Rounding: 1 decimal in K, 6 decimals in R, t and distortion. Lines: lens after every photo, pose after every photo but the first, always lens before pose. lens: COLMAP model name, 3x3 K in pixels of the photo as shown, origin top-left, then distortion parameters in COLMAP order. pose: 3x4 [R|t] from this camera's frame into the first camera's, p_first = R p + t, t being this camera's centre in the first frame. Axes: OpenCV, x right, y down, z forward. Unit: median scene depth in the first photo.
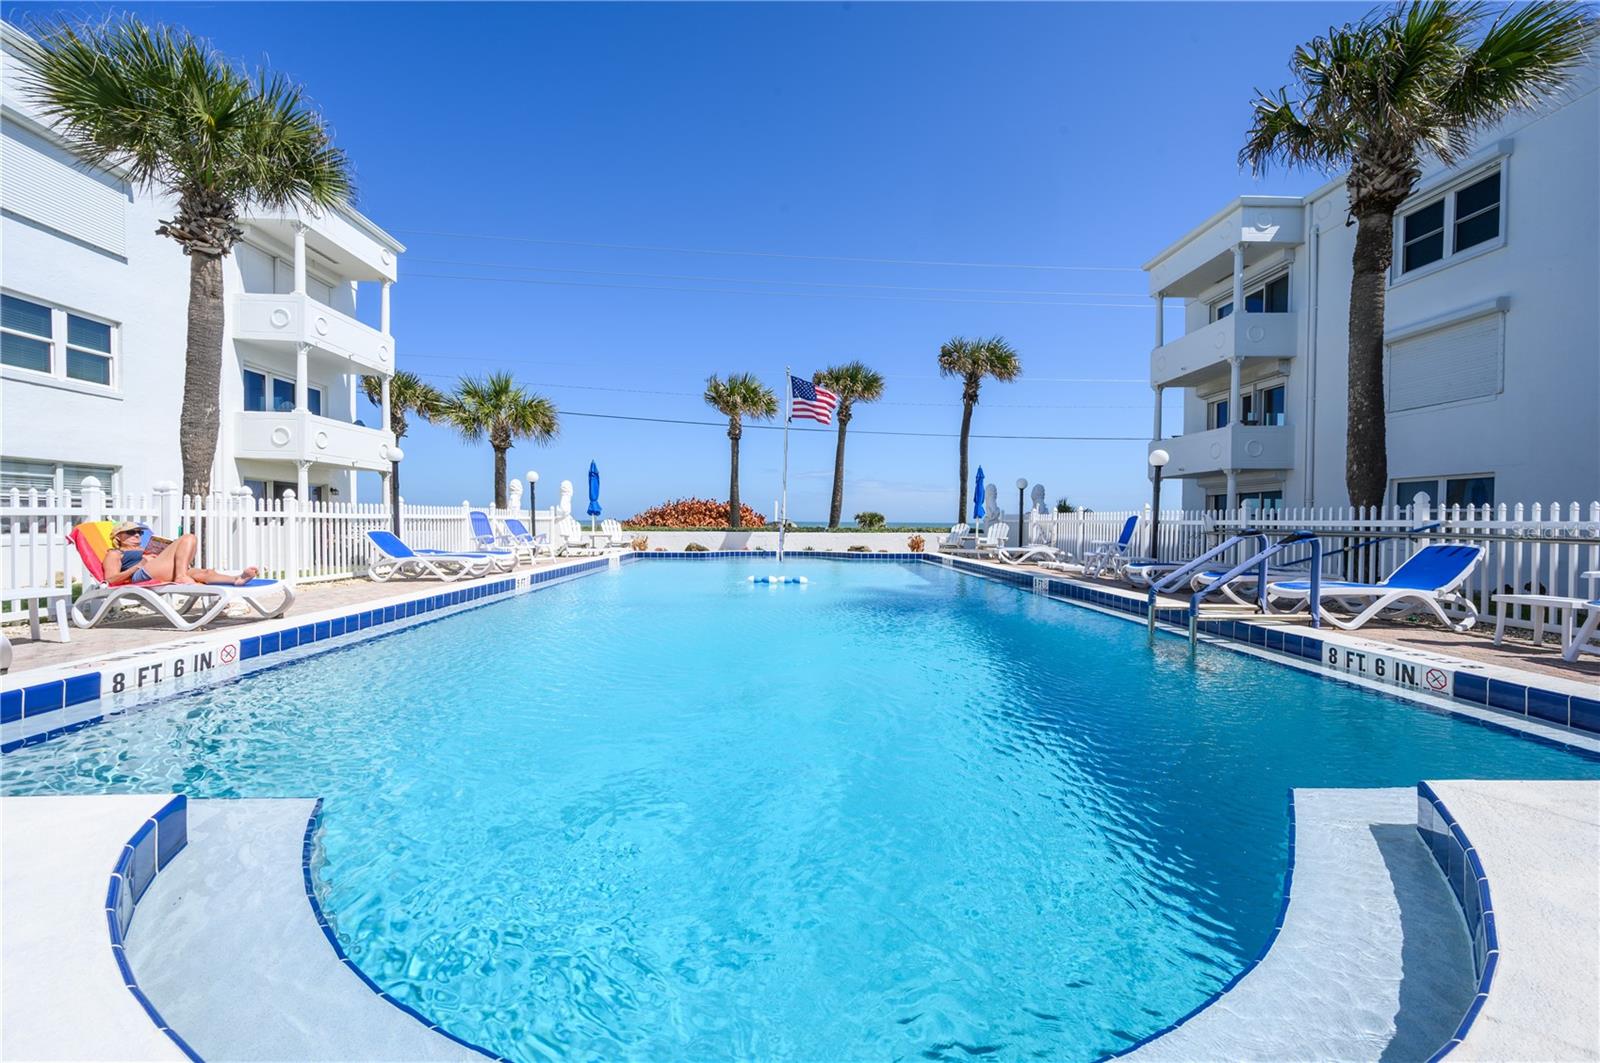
lens RADIAL K [[637.7, 0, 801.3], [0, 637.7, 528.3], [0, 0, 1]] dist [0.001772, 0.000312]
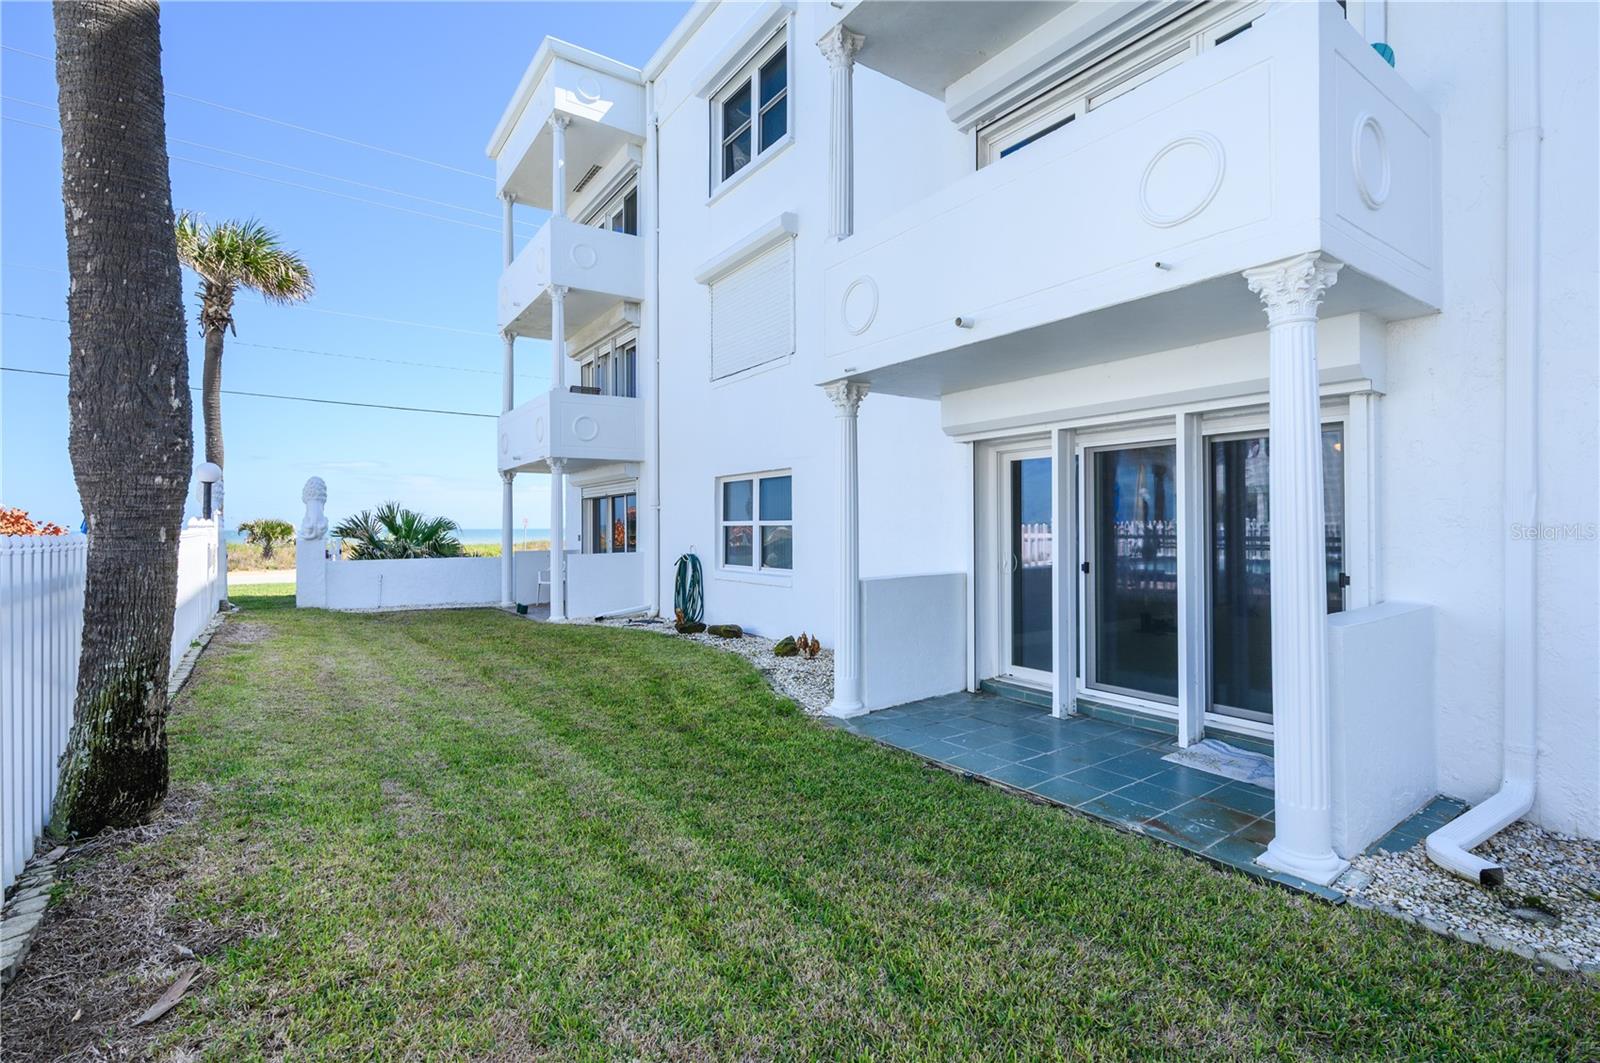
lens RADIAL K [[735.9, 0, 802.2], [0, 735.9, 526.0], [0, 0, 1]] dist [-0.000545, -0.000052]
pose [[0.837998, -0.014184, 0.545489, 0.480835], [0.020081, 0.999787, -0.004852, -0.014917], [-0.545304, 0.015020, 0.838104, 0.237586]]
